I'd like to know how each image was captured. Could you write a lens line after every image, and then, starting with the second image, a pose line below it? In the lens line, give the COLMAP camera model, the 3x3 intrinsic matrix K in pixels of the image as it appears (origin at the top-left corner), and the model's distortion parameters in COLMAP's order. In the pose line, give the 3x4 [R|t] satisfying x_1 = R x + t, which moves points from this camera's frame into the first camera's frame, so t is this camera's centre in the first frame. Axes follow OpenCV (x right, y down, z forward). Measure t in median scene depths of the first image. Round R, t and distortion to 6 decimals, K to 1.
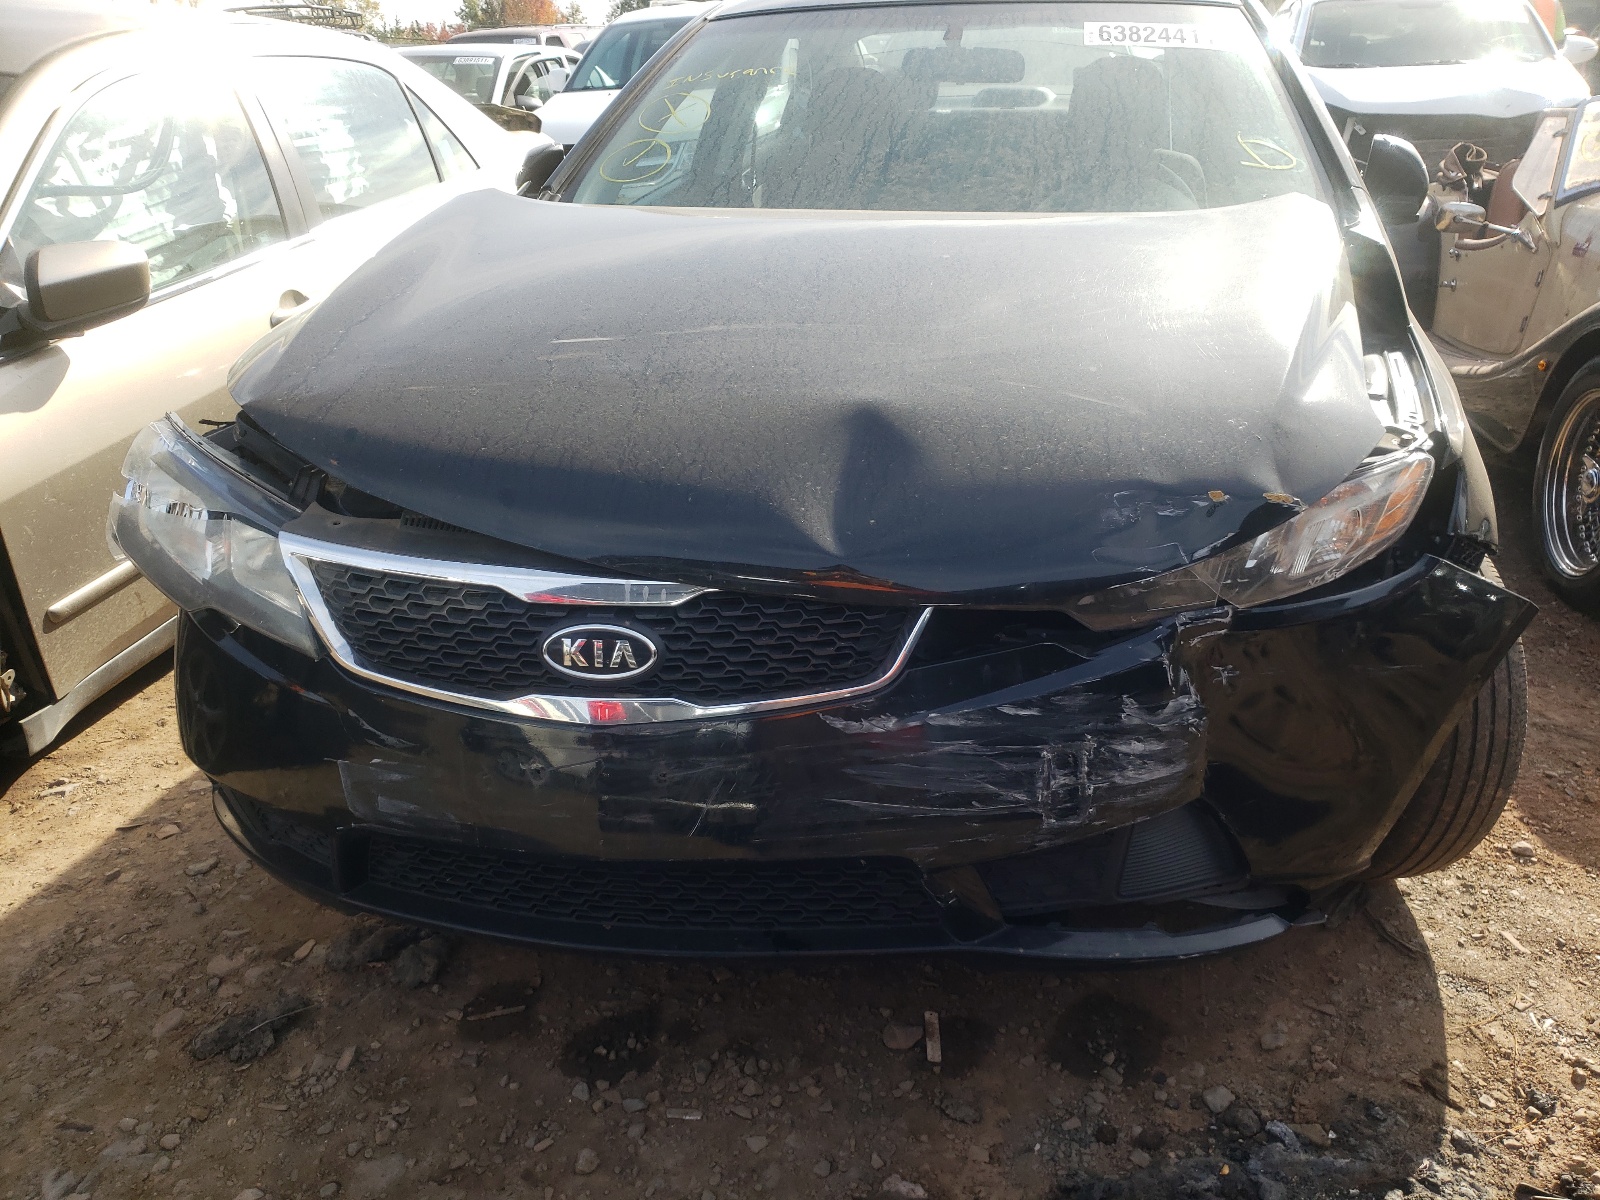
lens RADIAL K [[1264.5, 0, 800.0], [0, 1264.5, 600.0], [0, 0, 1]] dist [0.041219, -0.001236]
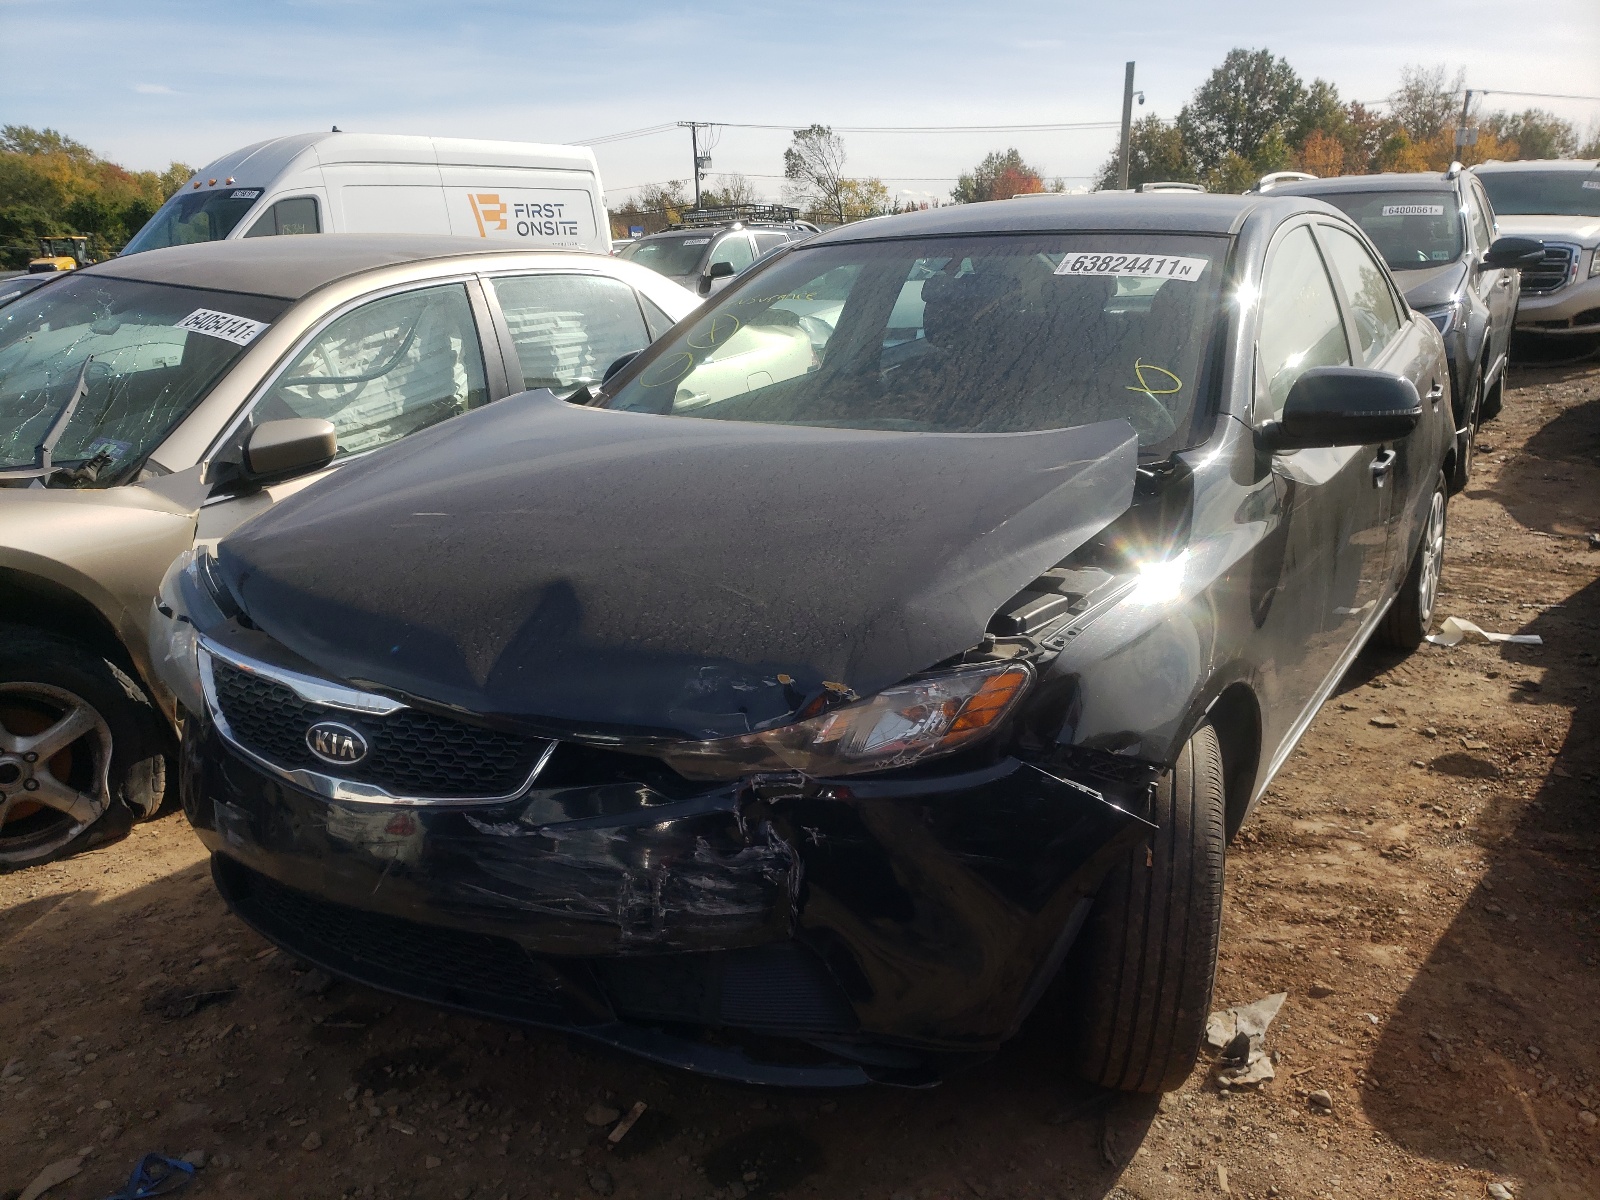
lens RADIAL K [[1230.5, 0, 800.0], [0, 1230.5, 600.0], [0, 0, 1]] dist [-0.006084, 0.001066]
pose [[0.937459, 0.086224, -0.337249, 0.711531], [-0.124270, 0.987893, -0.092864, -0.048241], [0.325159, 0.128966, 0.936824, -0.073390]]
